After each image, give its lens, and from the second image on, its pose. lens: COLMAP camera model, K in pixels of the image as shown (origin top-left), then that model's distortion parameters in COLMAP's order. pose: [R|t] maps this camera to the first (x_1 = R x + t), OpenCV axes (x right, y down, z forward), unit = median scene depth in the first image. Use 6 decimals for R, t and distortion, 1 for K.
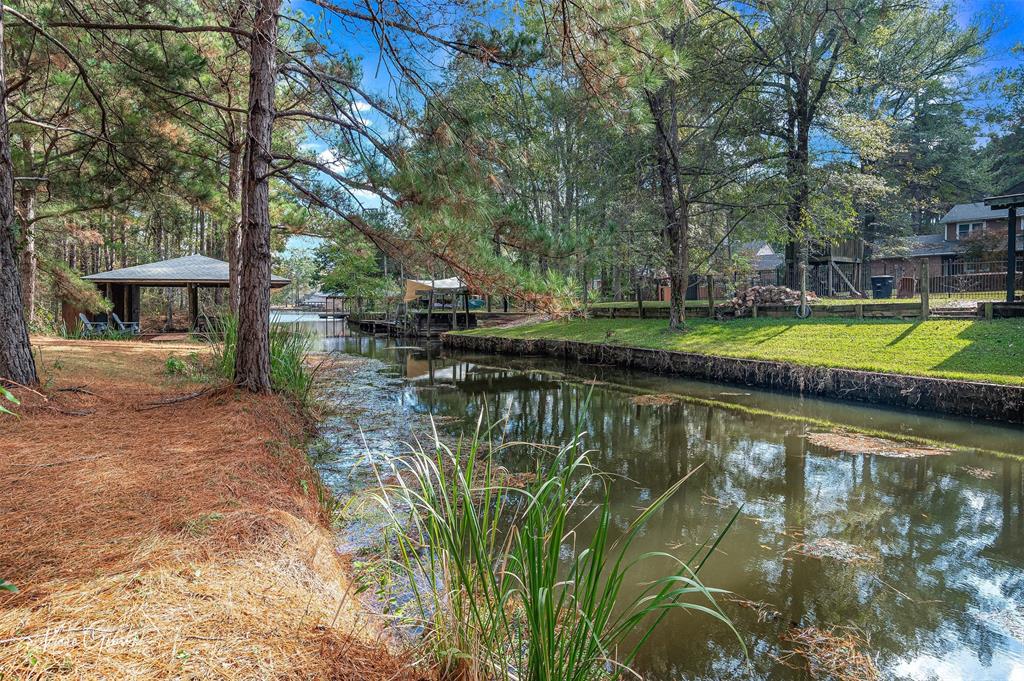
lens RADIAL K [[615.0, 0, 512.6], [0, 615.0, 338.2], [0, 0, 1]] dist [-0.029205, 0.018217]
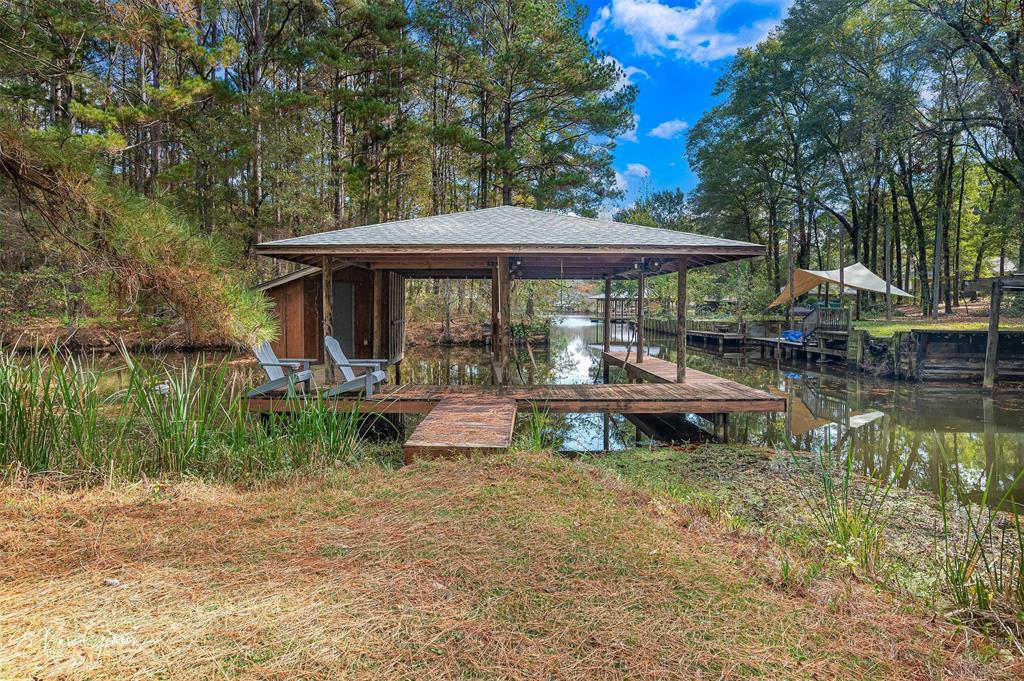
lens RADIAL K [[615.0, 0, 510.9], [0, 615.0, 339.5], [0, 0, 1]] dist [-0.029205, 0.018217]
pose [[0.920346, 0.023533, -0.390396, -0.195861], [-0.024210, 0.999702, 0.003188, -0.020596], [0.390355, 0.006518, 0.920642, 0.339005]]
